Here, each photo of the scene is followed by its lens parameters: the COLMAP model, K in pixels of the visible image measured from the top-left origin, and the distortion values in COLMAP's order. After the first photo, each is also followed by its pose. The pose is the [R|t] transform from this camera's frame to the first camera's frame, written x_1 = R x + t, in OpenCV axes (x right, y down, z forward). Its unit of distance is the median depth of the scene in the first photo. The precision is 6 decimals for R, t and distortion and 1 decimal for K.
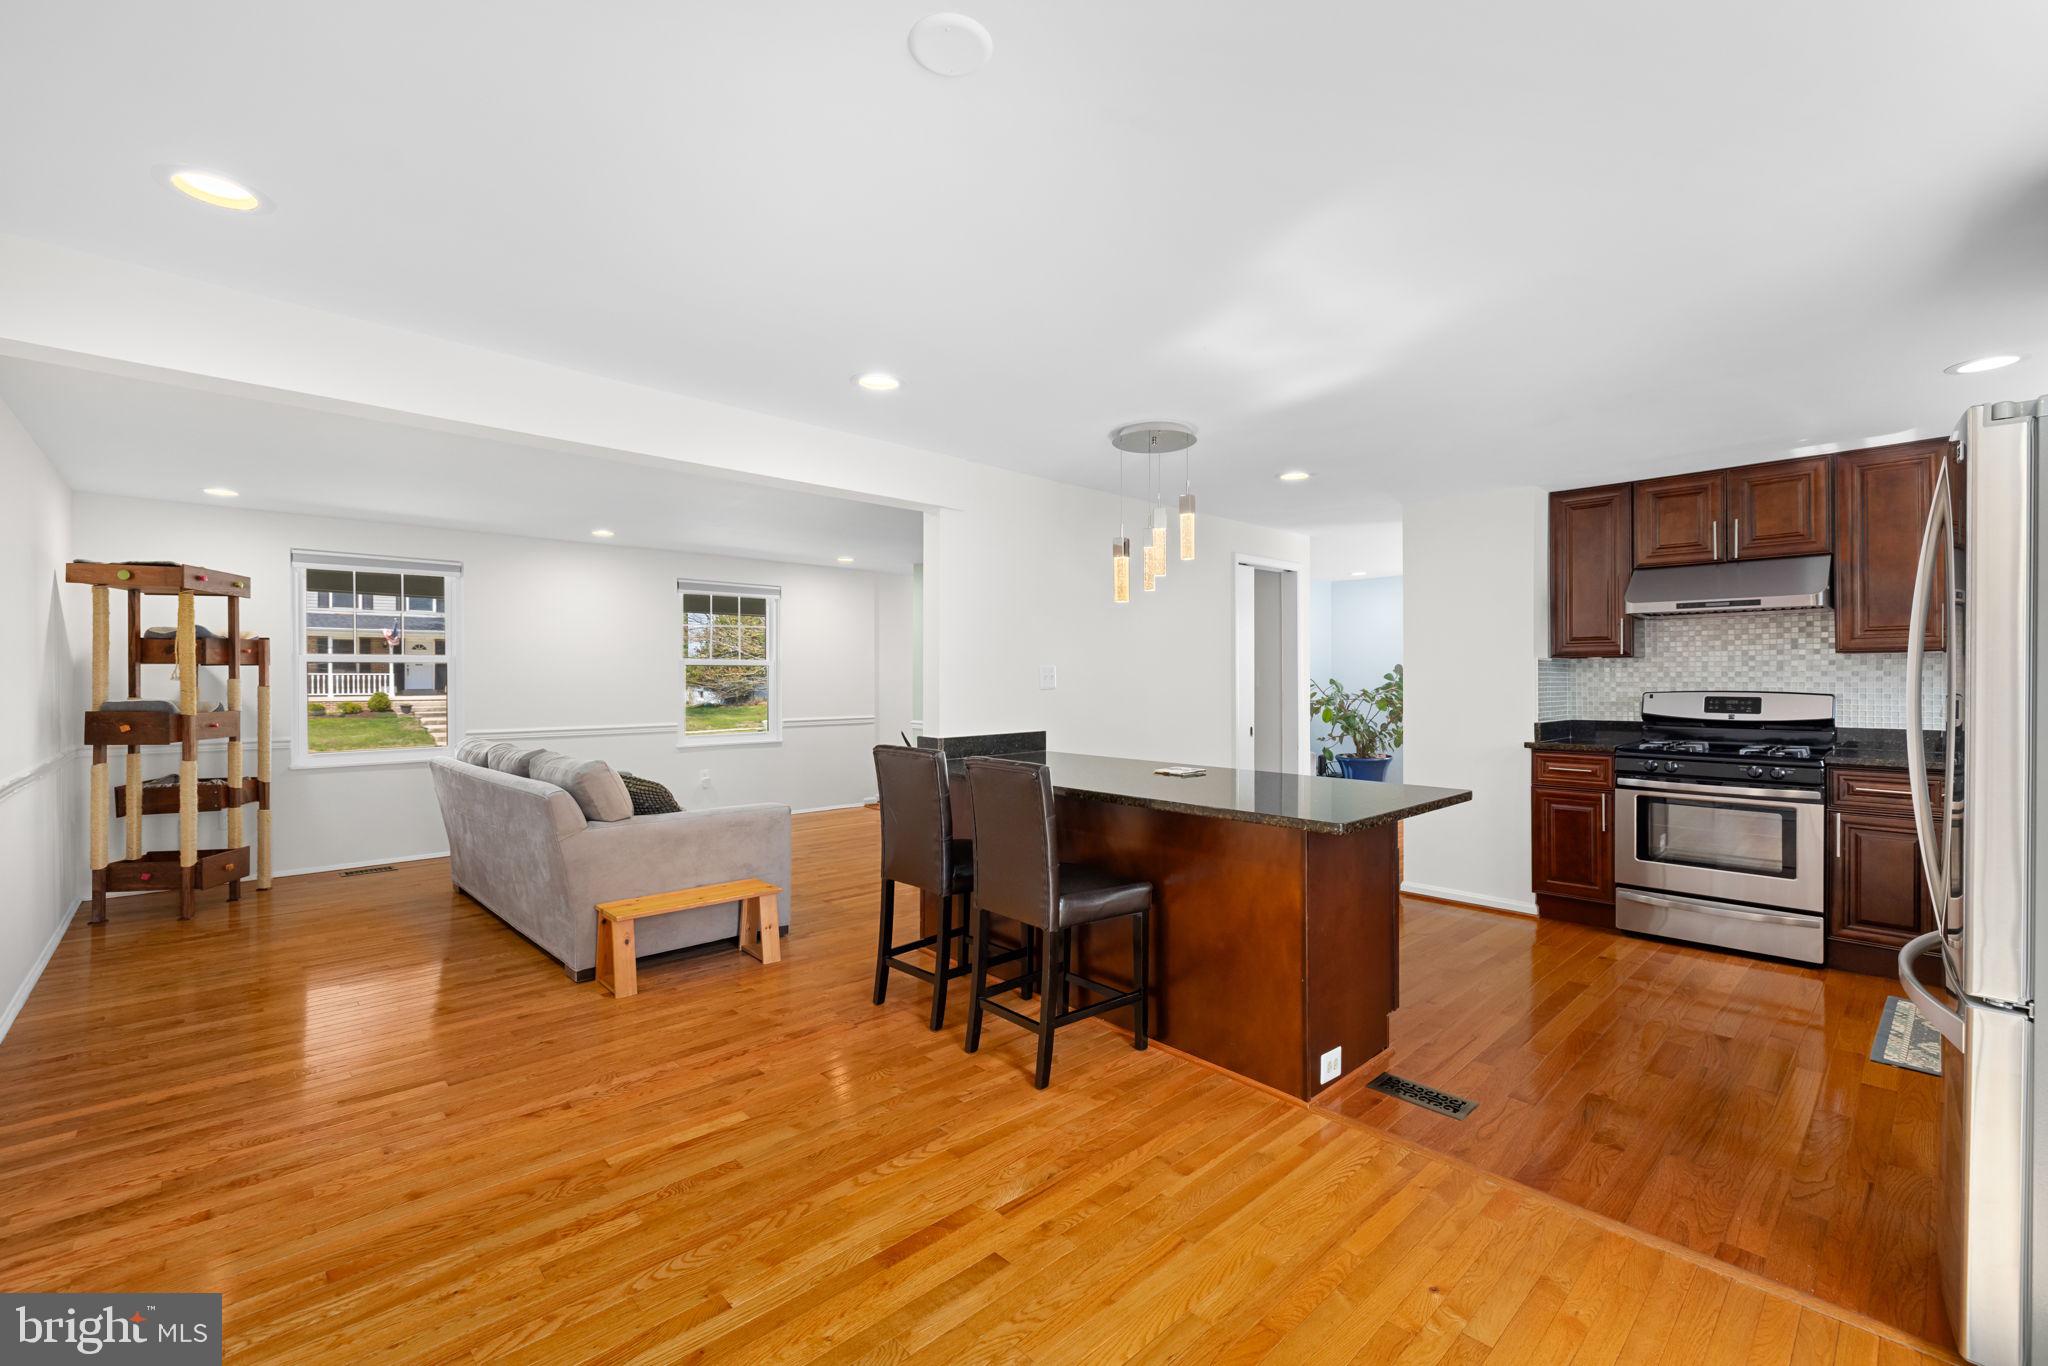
lens RADIAL K [[862.1, 0, 1021.6], [0, 862.1, 677.7], [0, 0, 1]] dist [-0.000156, -0.000439]
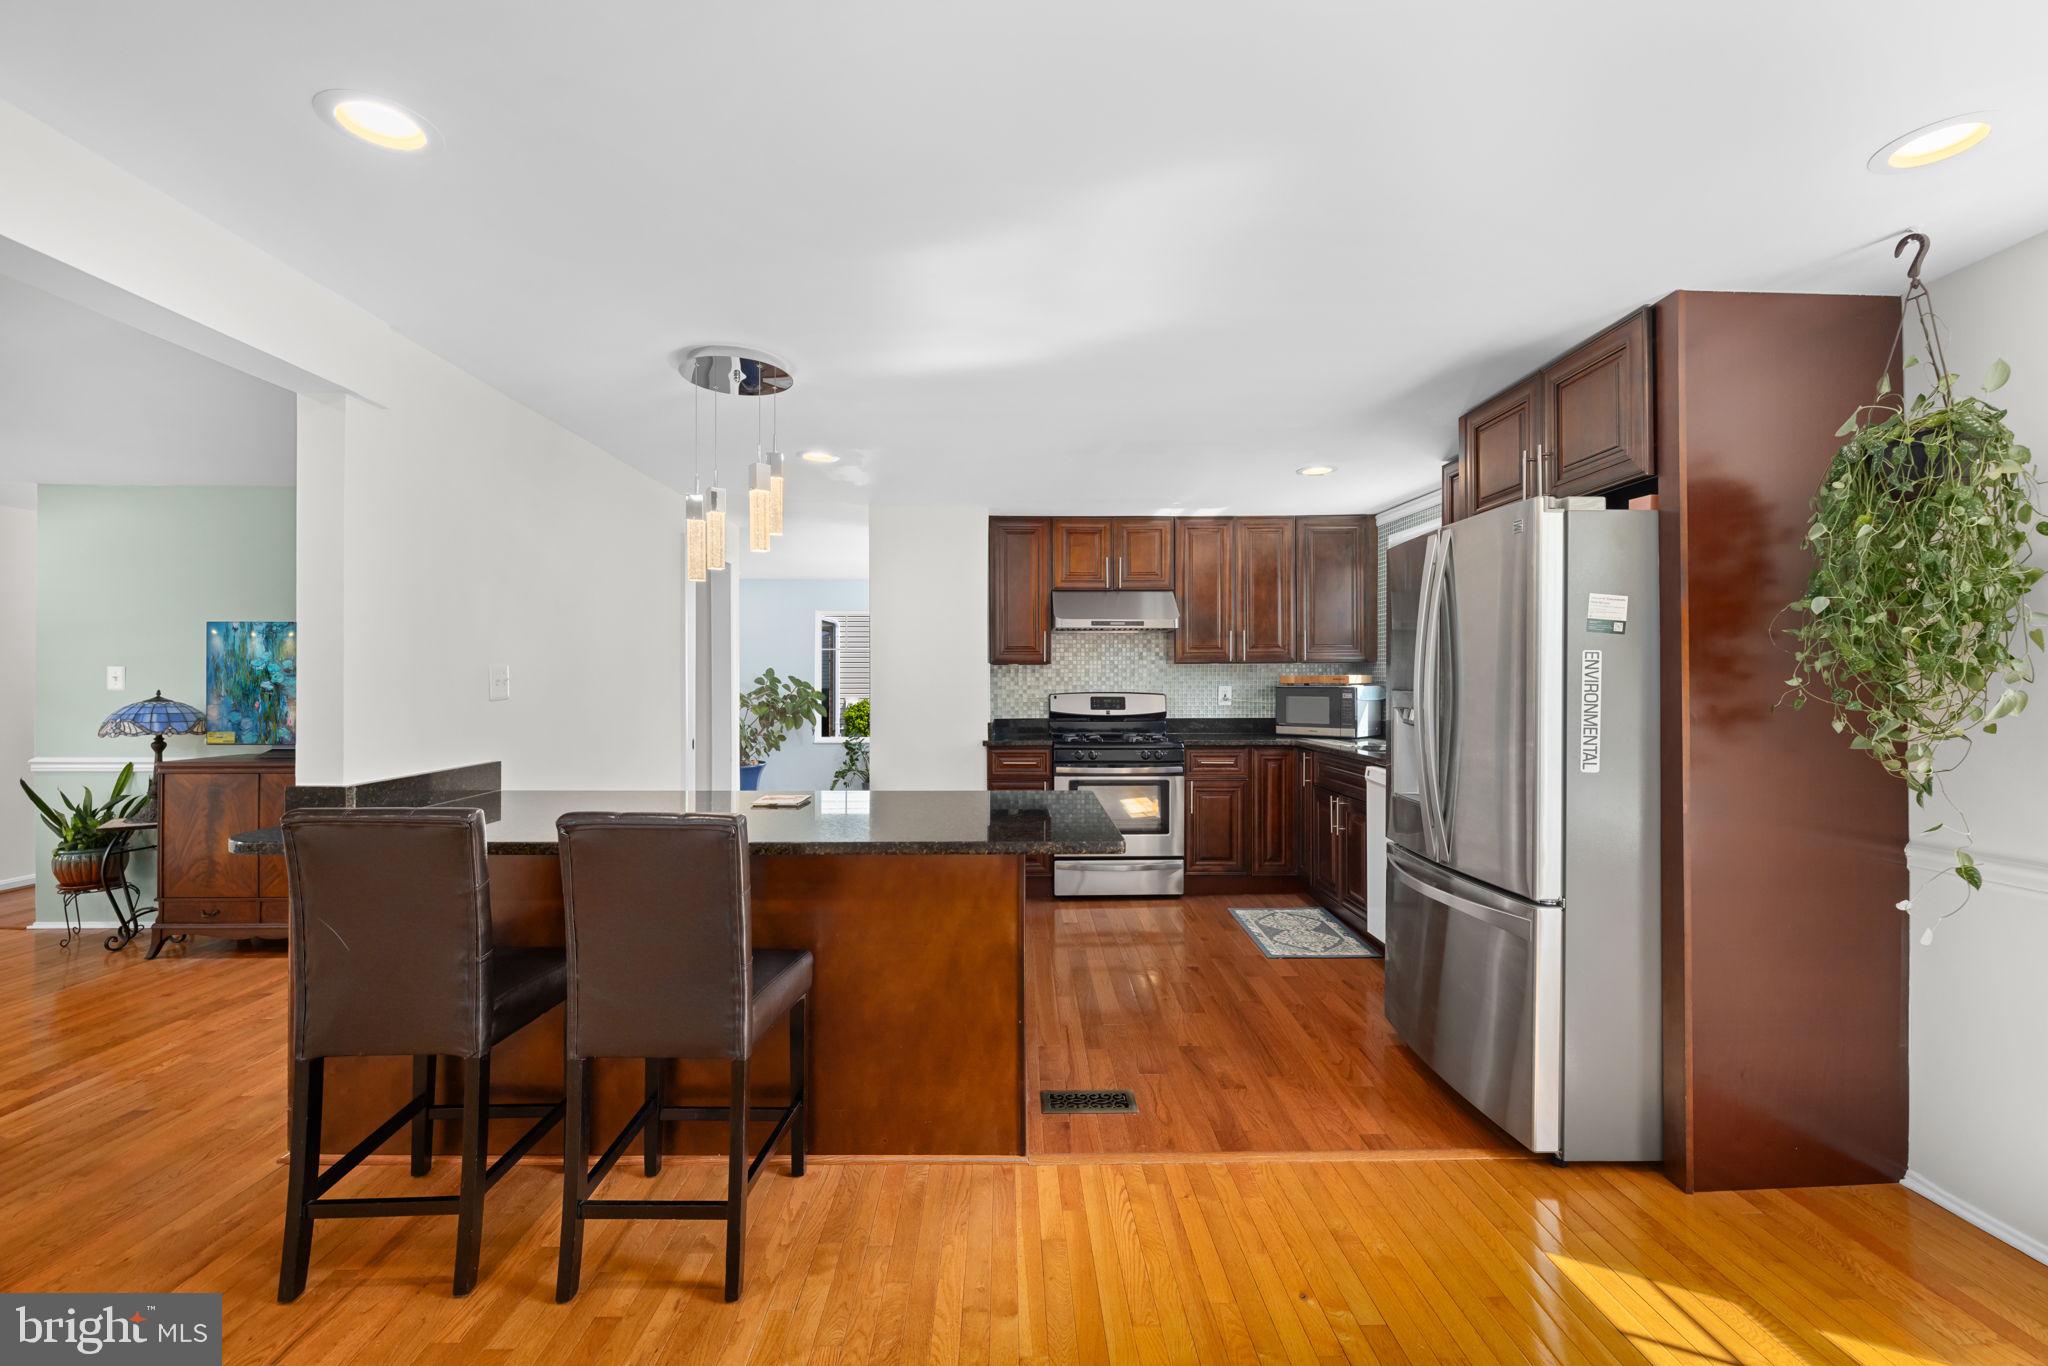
lens RADIAL K [[862.1, 0, 1021.6], [0, 862.1, 677.7], [0, 0, 1]] dist [-0.000156, -0.000439]
pose [[0.669035, 0.001855, 0.743229, -0.222684], [0.001460, 0.999992, -0.003810, -0.001368], [-0.743230, 0.003634, 0.669026, 0.263938]]
